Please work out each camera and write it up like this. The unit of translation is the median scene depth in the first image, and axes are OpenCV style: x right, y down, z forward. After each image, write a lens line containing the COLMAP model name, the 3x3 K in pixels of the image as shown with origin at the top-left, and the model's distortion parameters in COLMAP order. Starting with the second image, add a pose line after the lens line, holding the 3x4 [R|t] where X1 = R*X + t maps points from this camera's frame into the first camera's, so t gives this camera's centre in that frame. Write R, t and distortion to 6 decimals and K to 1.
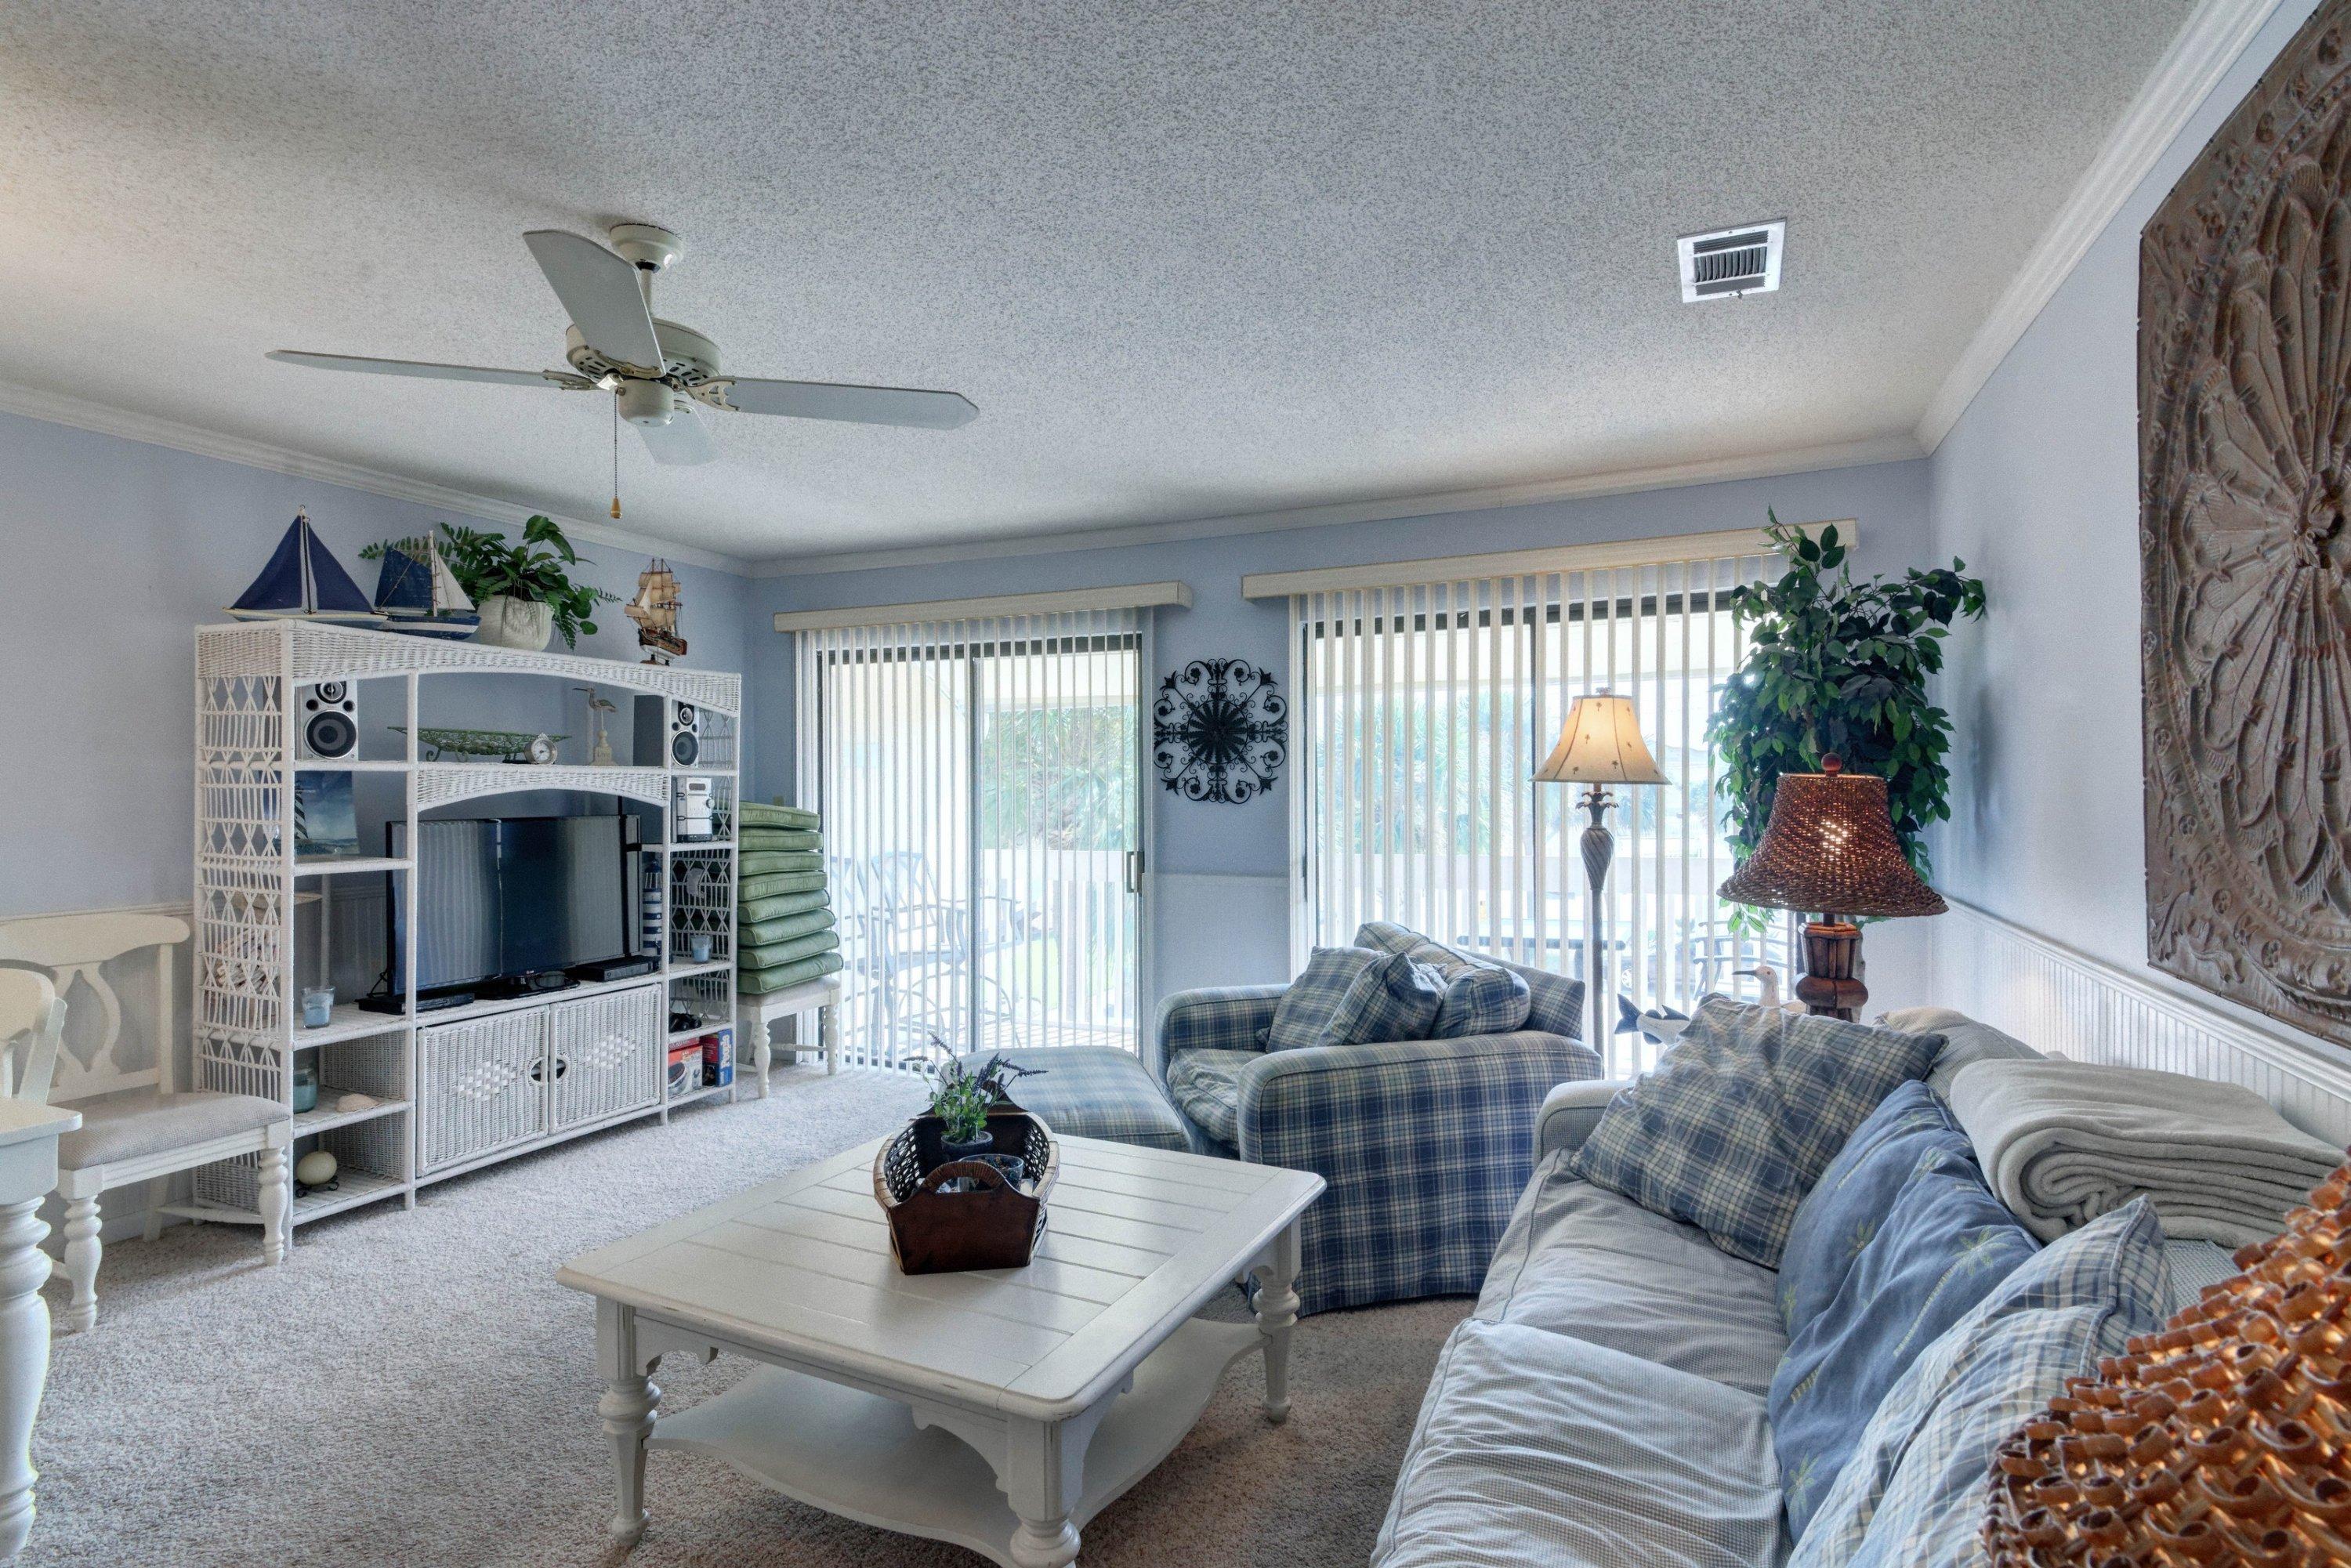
lens RADIAL K [[1149.8, 0, 1172.0], [0, 1149.8, 791.4], [0, 0, 1]] dist [0.006512, -0.000552]
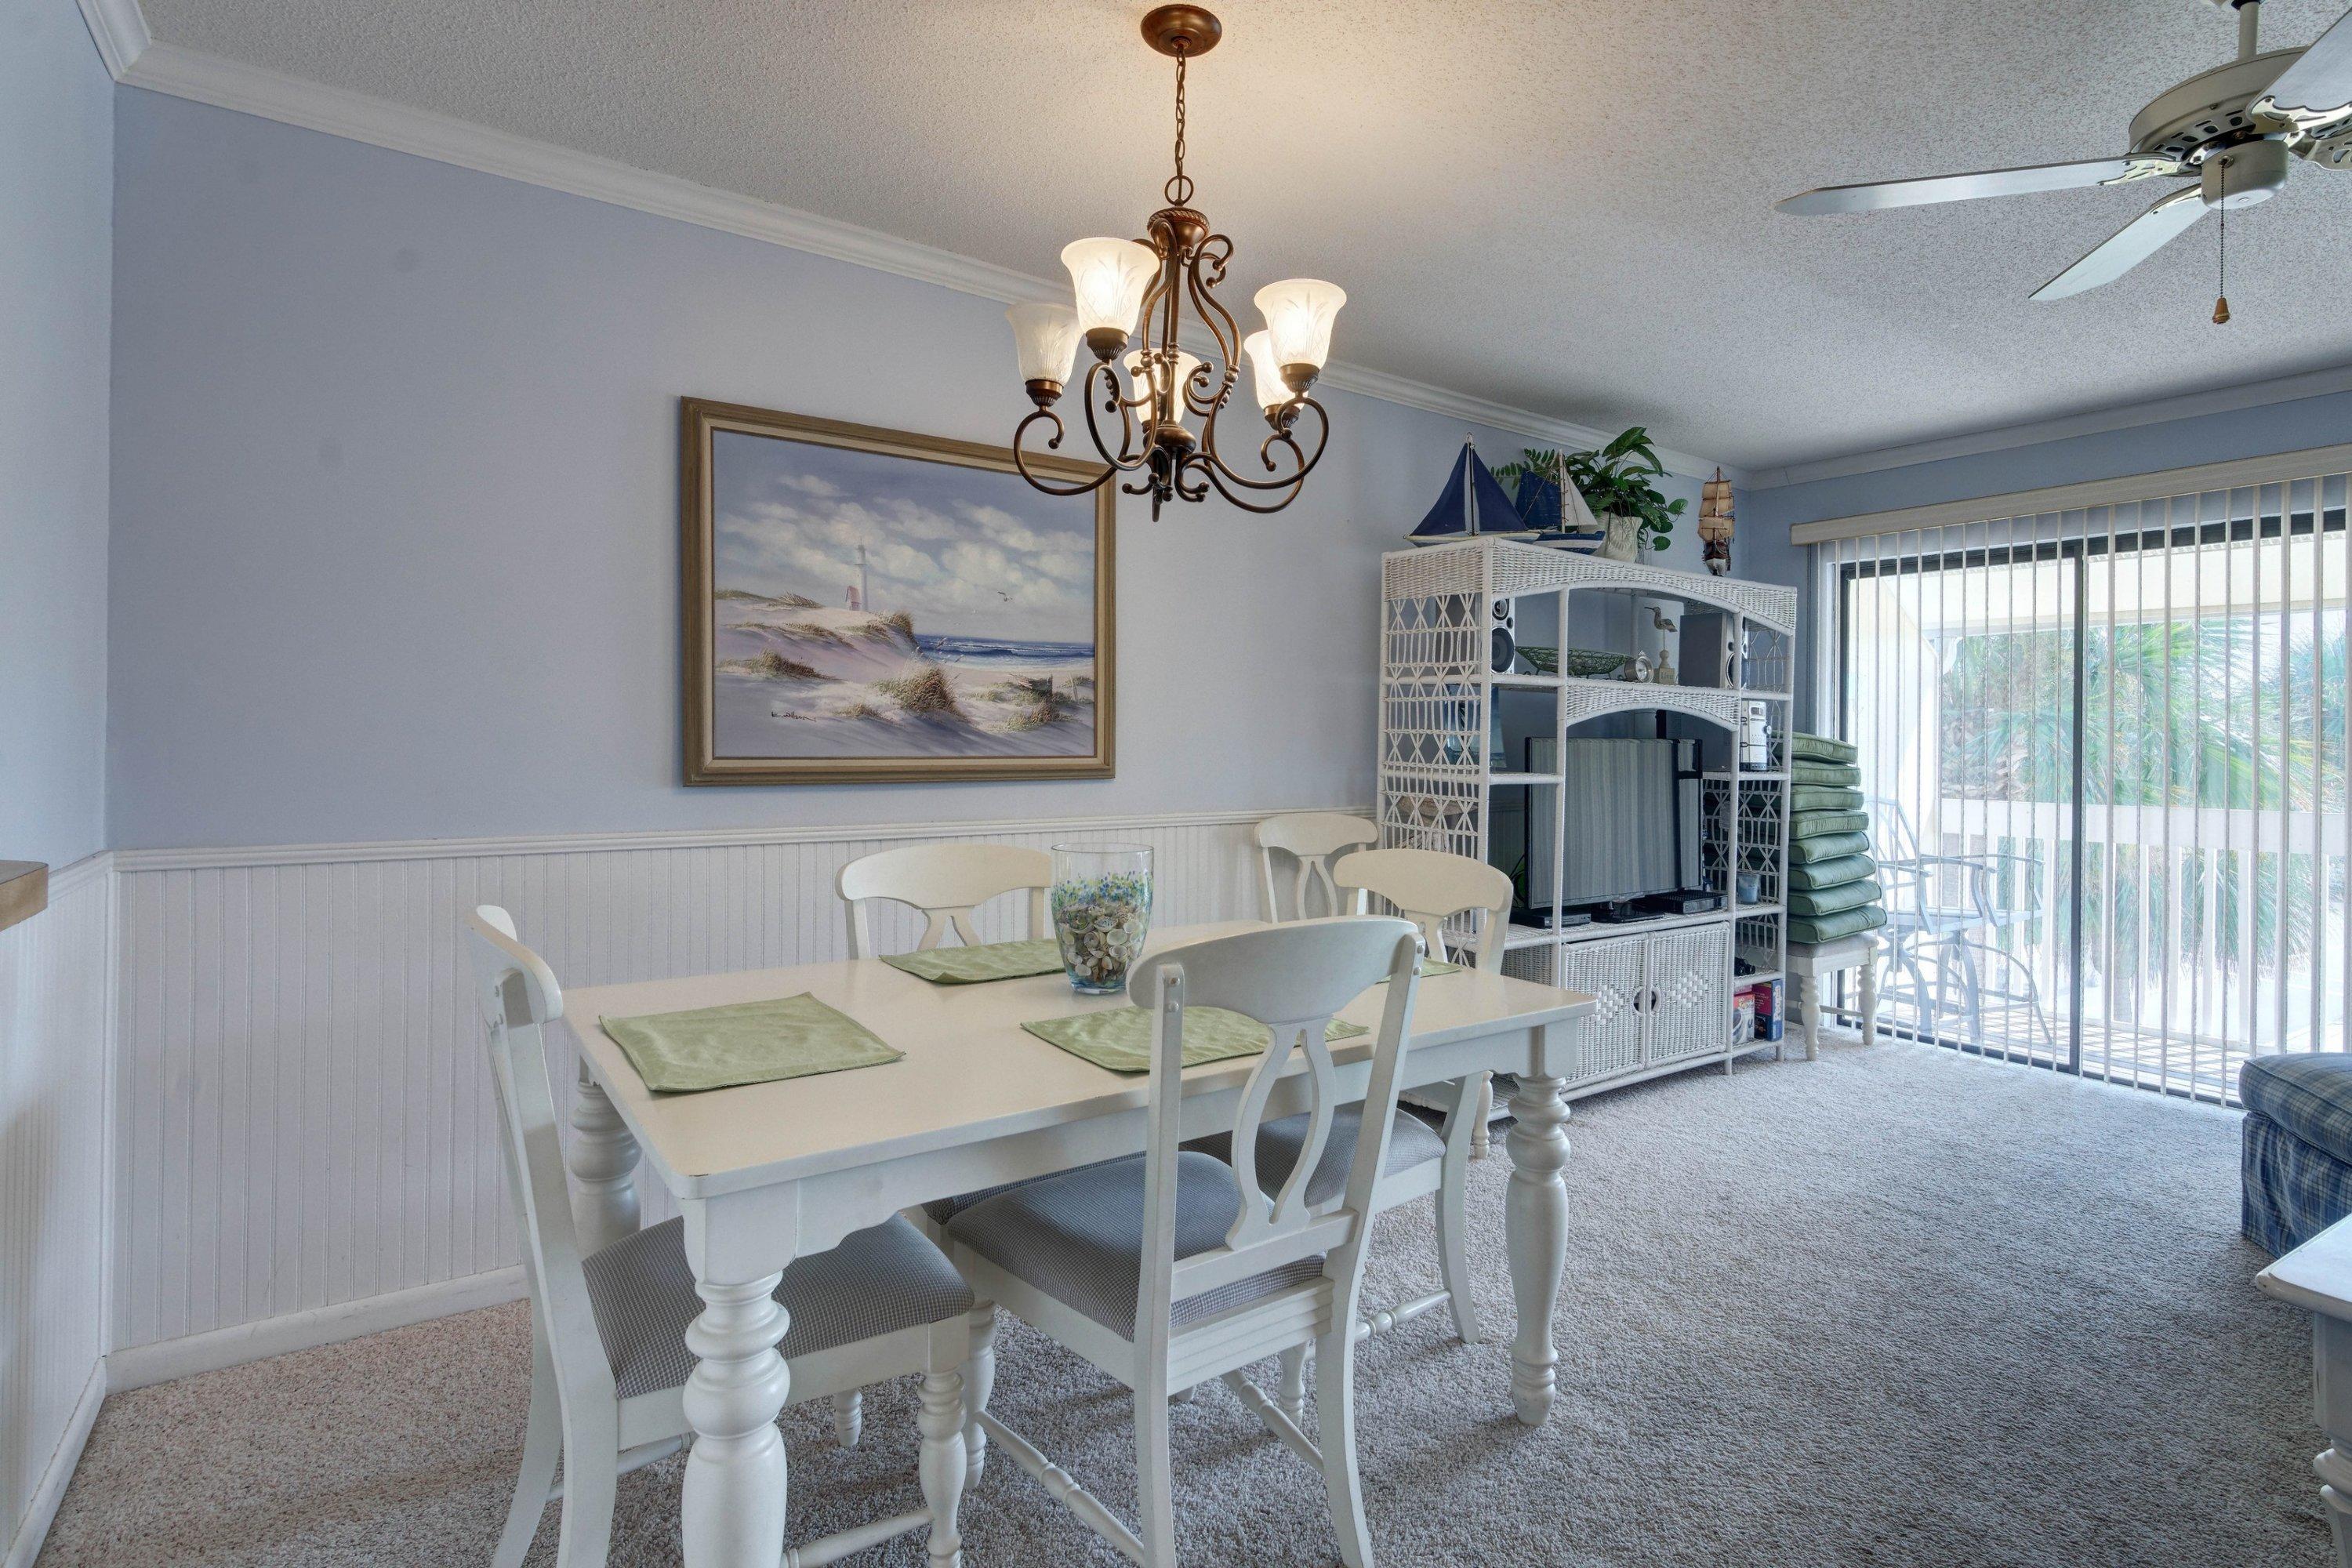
lens RADIAL K [[1150.3, 0, 1173.9], [0, 1150.3, 733.9], [0, 0, 1]] dist [0.006512, -0.000552]
pose [[0.857785, 0.015113, -0.513786, -0.357009], [-0.019194, 0.999812, -0.002636, 0.027091], [0.513650, 0.012122, 0.857914, -0.025652]]
